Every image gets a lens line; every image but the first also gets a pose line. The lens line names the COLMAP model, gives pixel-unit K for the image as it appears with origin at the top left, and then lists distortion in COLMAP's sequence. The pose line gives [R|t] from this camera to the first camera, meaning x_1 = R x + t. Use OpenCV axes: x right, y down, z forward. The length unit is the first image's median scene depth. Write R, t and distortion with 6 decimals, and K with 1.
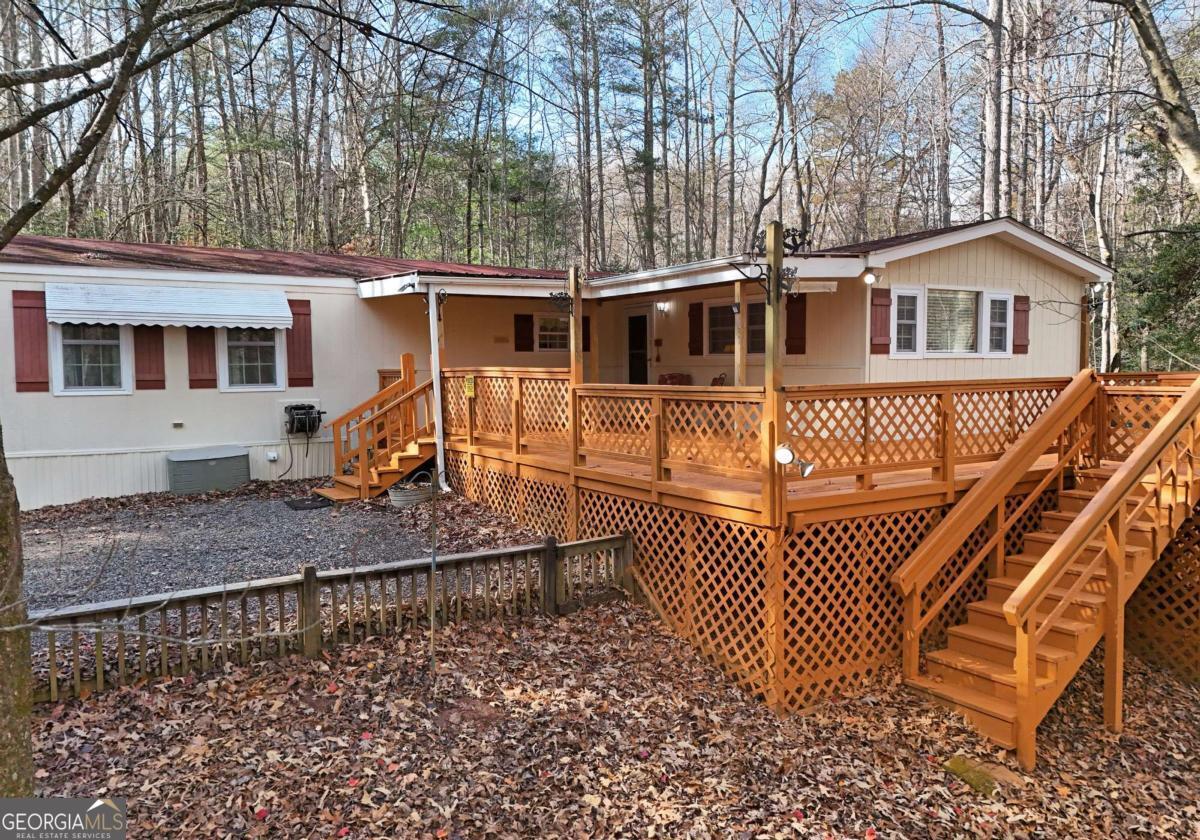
lens RADIAL K [[908.9, 0, 600.0], [0, 908.9, 420.0], [0, 0, 1]] dist [0.005512, 0.000695]
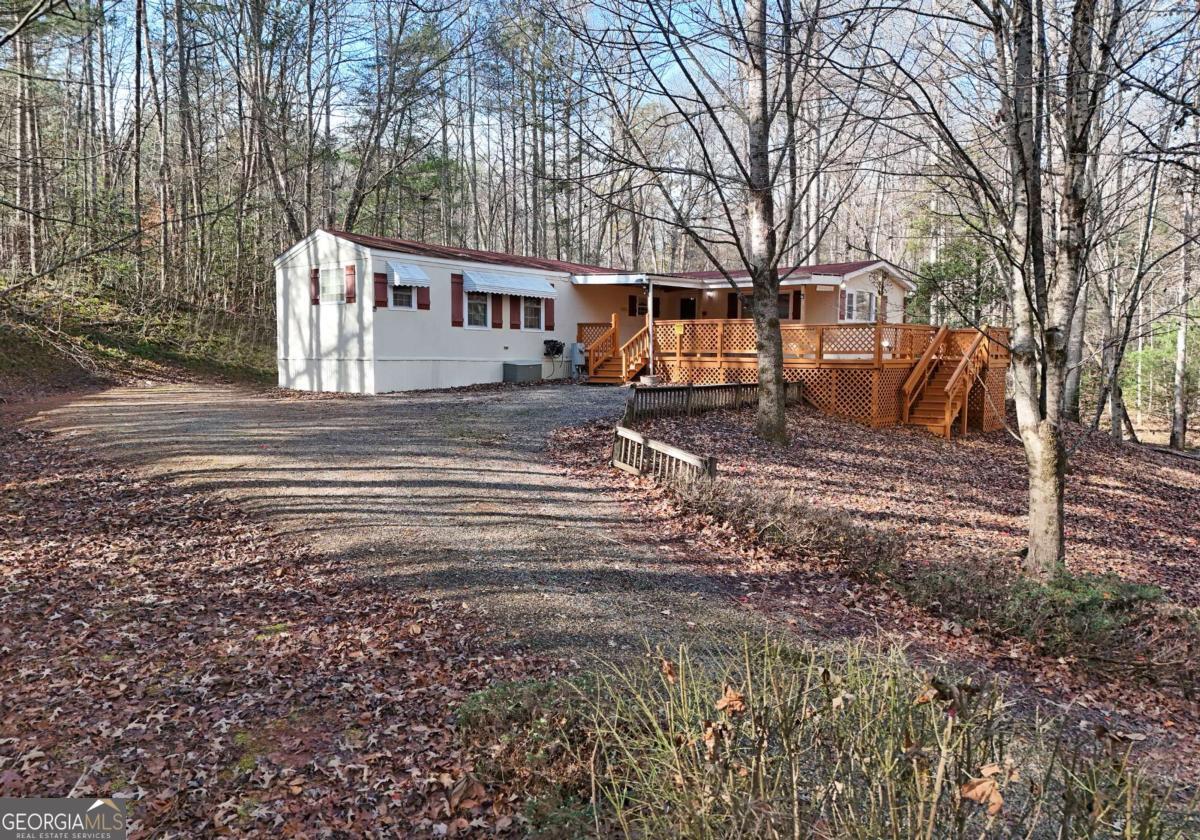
lens RADIAL K [[908.9, 0, 600.0], [0, 908.9, 420.0], [0, 0, 1]] dist [0.005512, 0.000695]
pose [[0.957147, -0.003544, 0.289582, -0.840454], [-0.000071, 0.999922, 0.012473, 0.134807], [-0.289604, -0.011959, 0.957072, -0.888085]]
